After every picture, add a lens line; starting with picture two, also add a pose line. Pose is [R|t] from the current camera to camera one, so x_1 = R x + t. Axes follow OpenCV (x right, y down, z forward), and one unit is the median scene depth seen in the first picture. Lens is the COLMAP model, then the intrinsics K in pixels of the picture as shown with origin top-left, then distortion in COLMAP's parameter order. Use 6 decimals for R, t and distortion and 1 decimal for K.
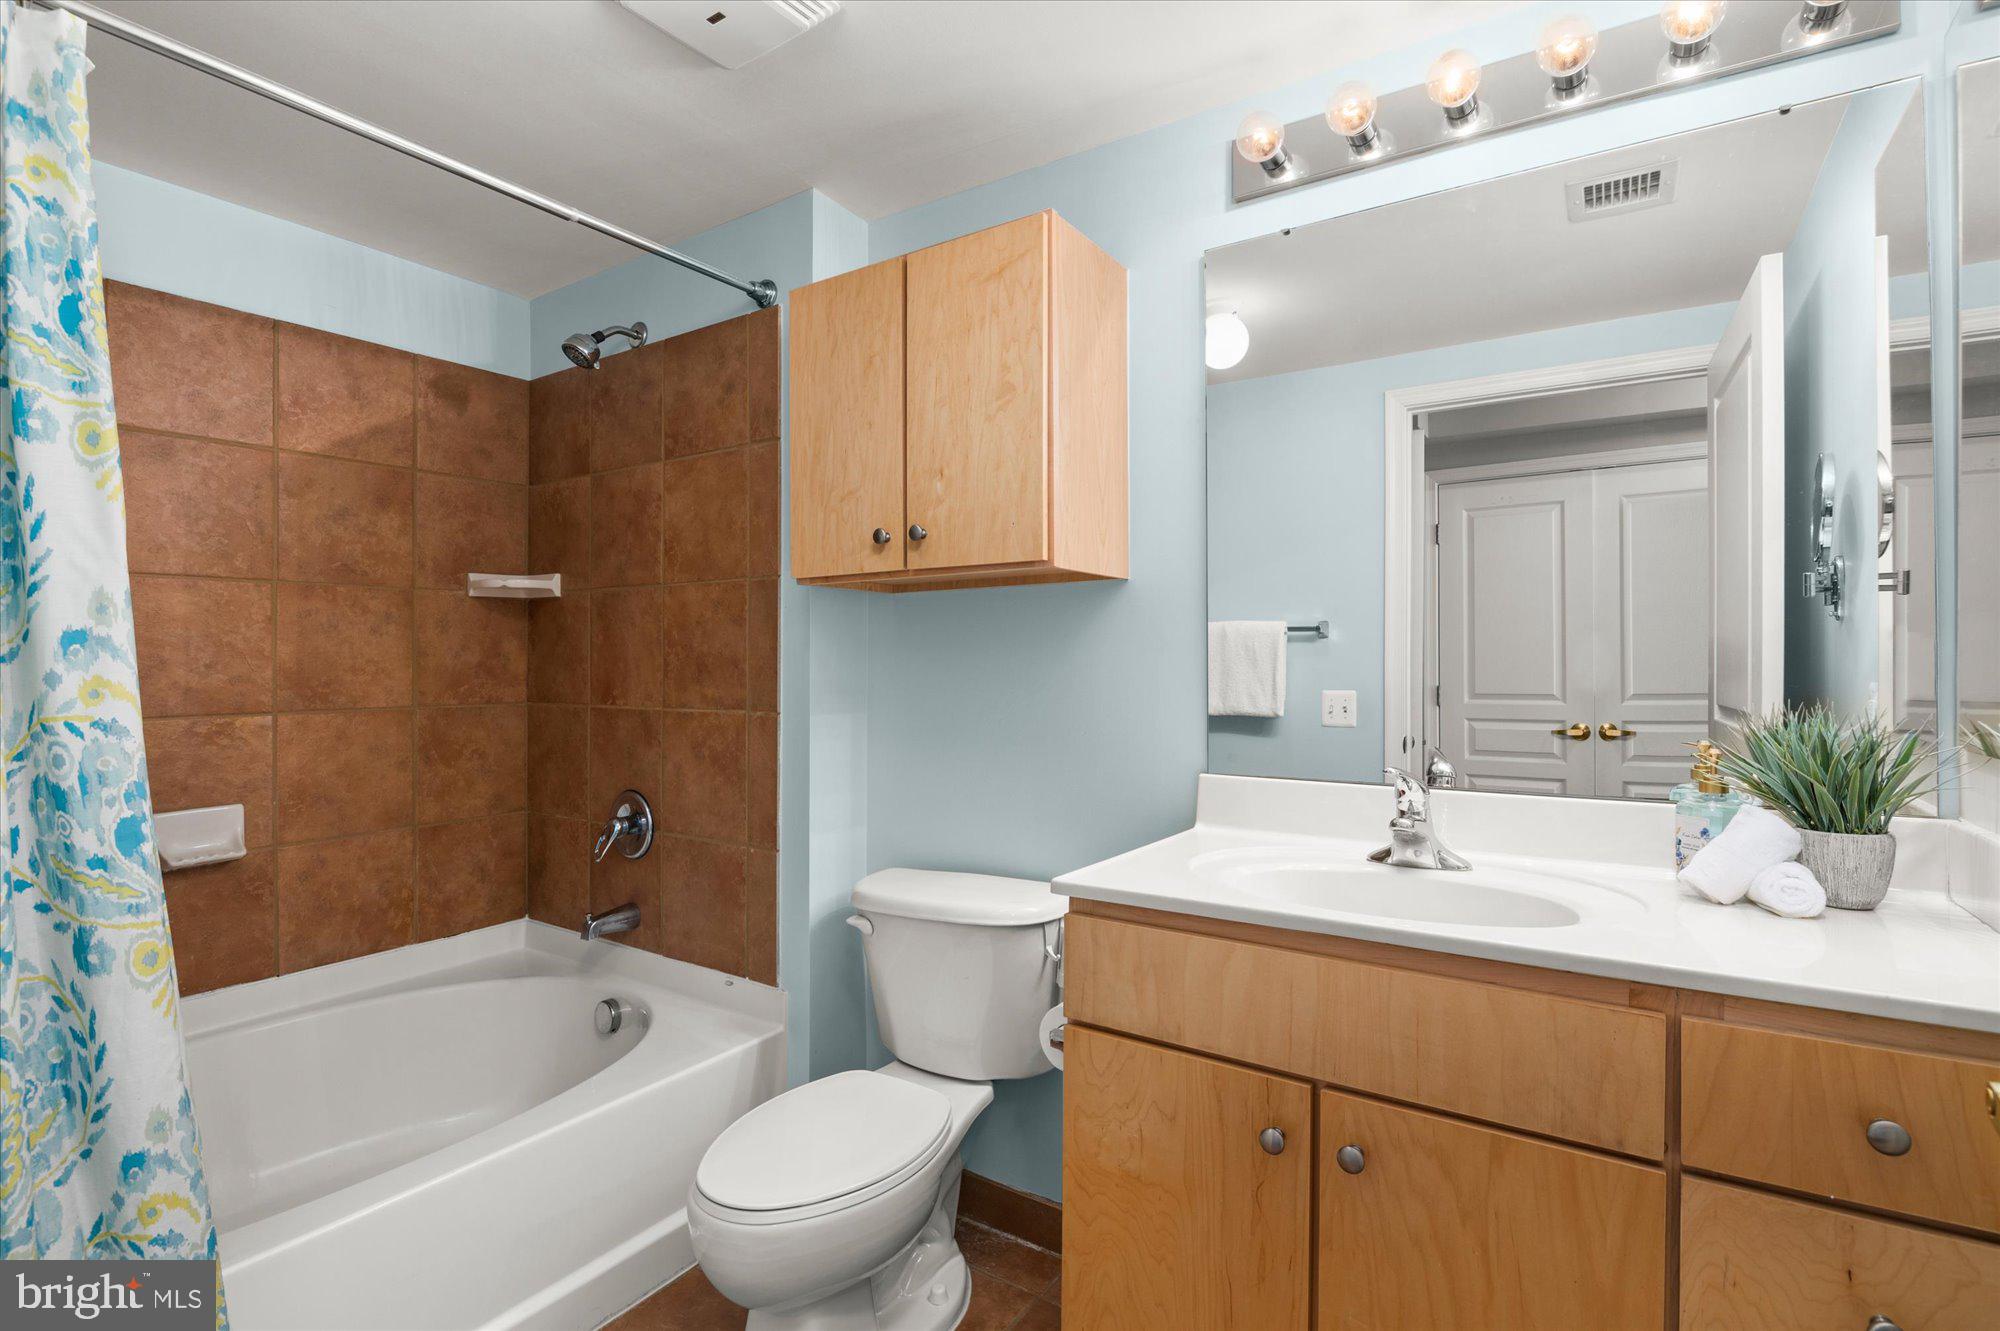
lens RADIAL K [[931.0, 0, 1006.0], [0, 931.0, 657.7], [0, 0, 1]] dist [0.000396, -0.007930]
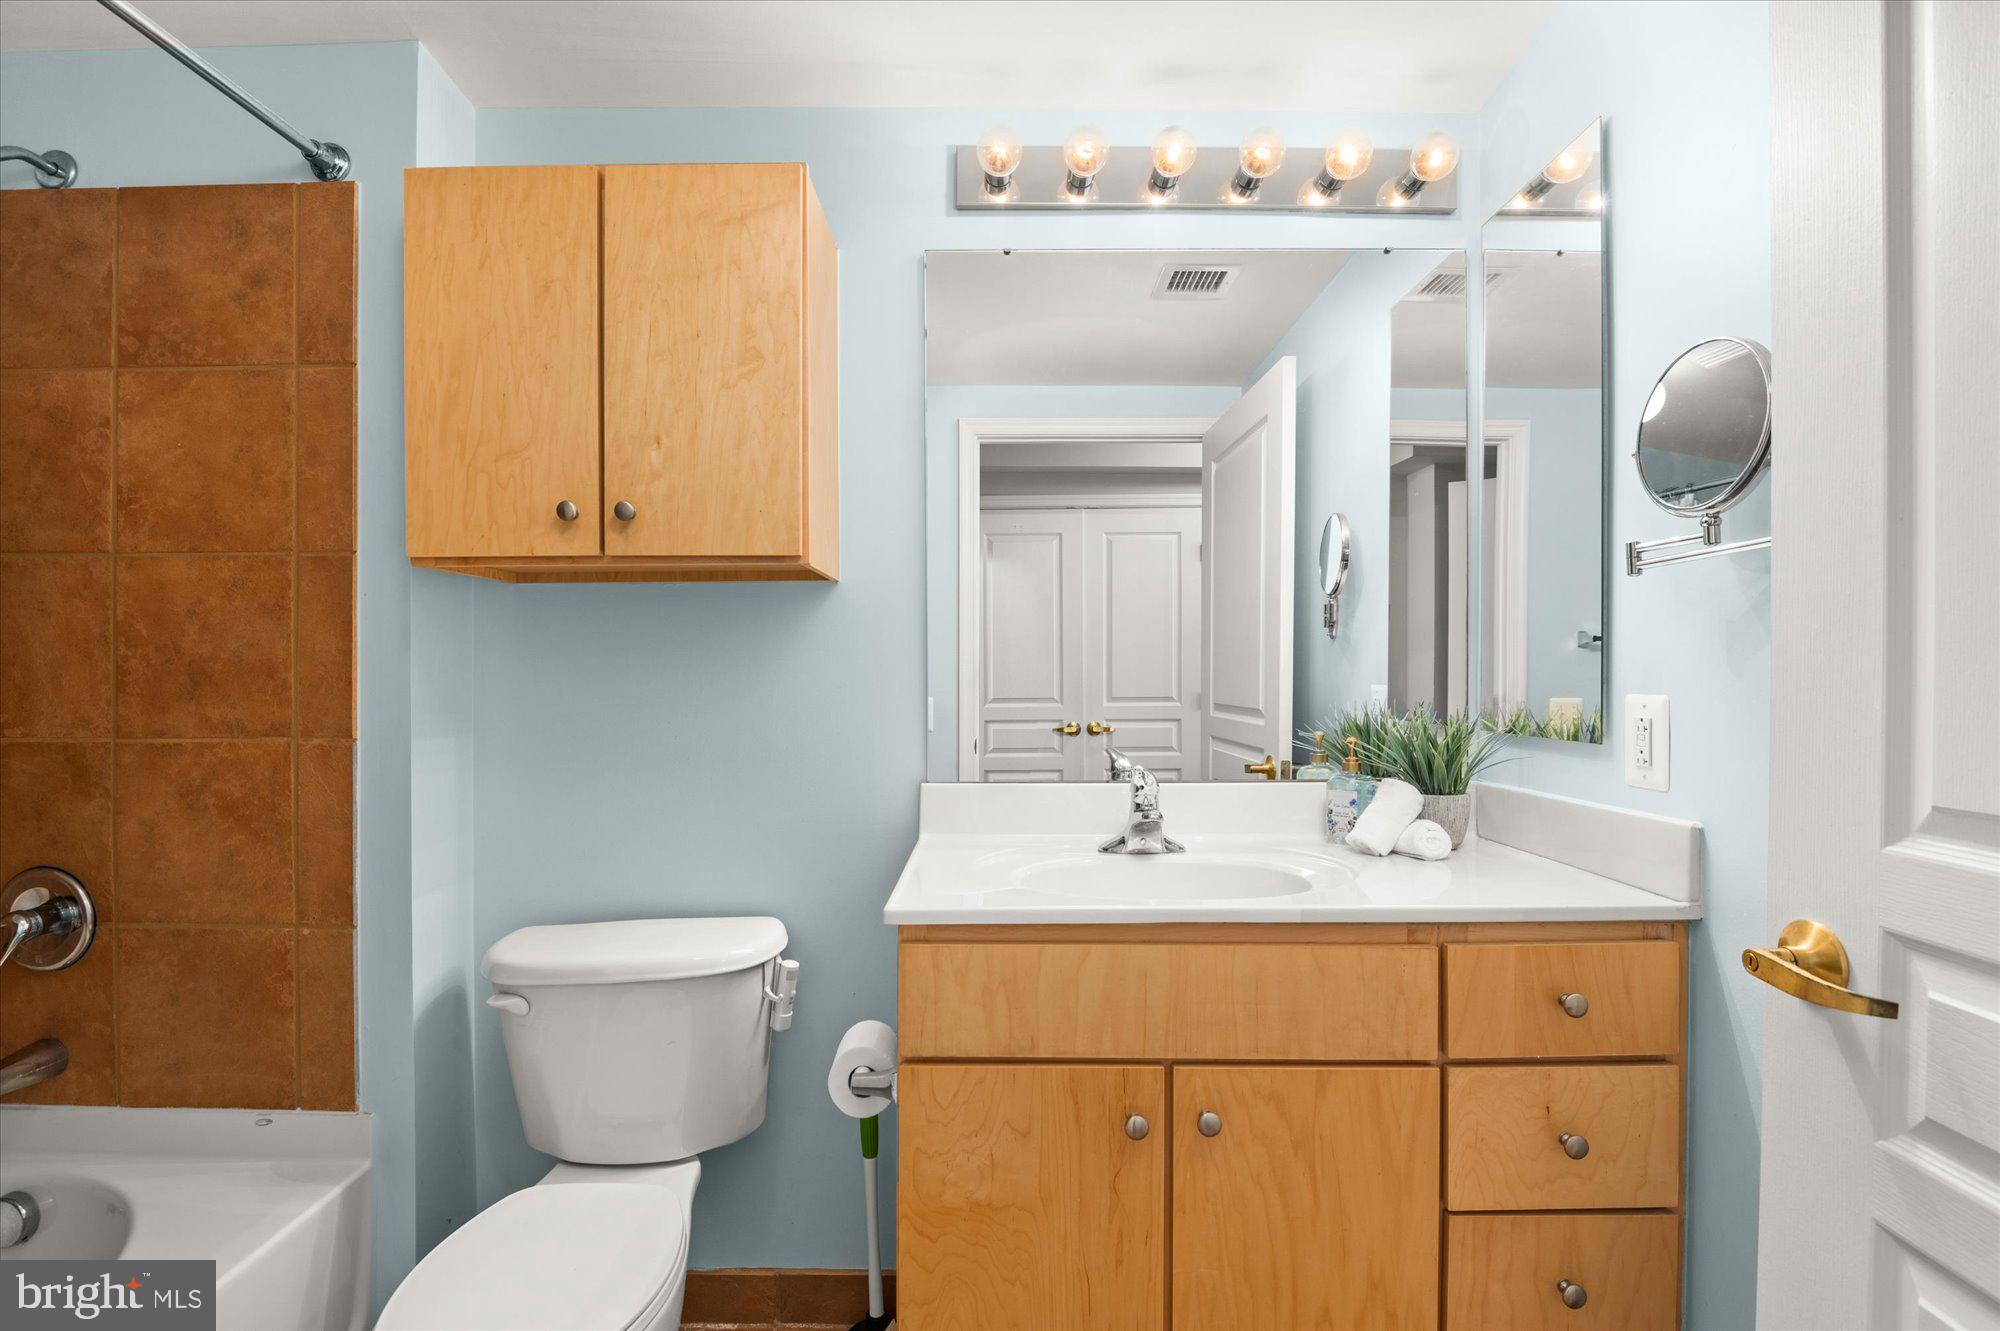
lens RADIAL K [[928.9, 0, 1002.1], [0, 928.9, 675.6], [0, 0, 1]] dist [0.001661, -0.010046]
pose [[0.840435, -0.003316, 0.541902, -0.220975], [-0.002151, 0.999953, 0.009455, 0.001265], [-0.541908, -0.009112, 0.840388, 0.114785]]
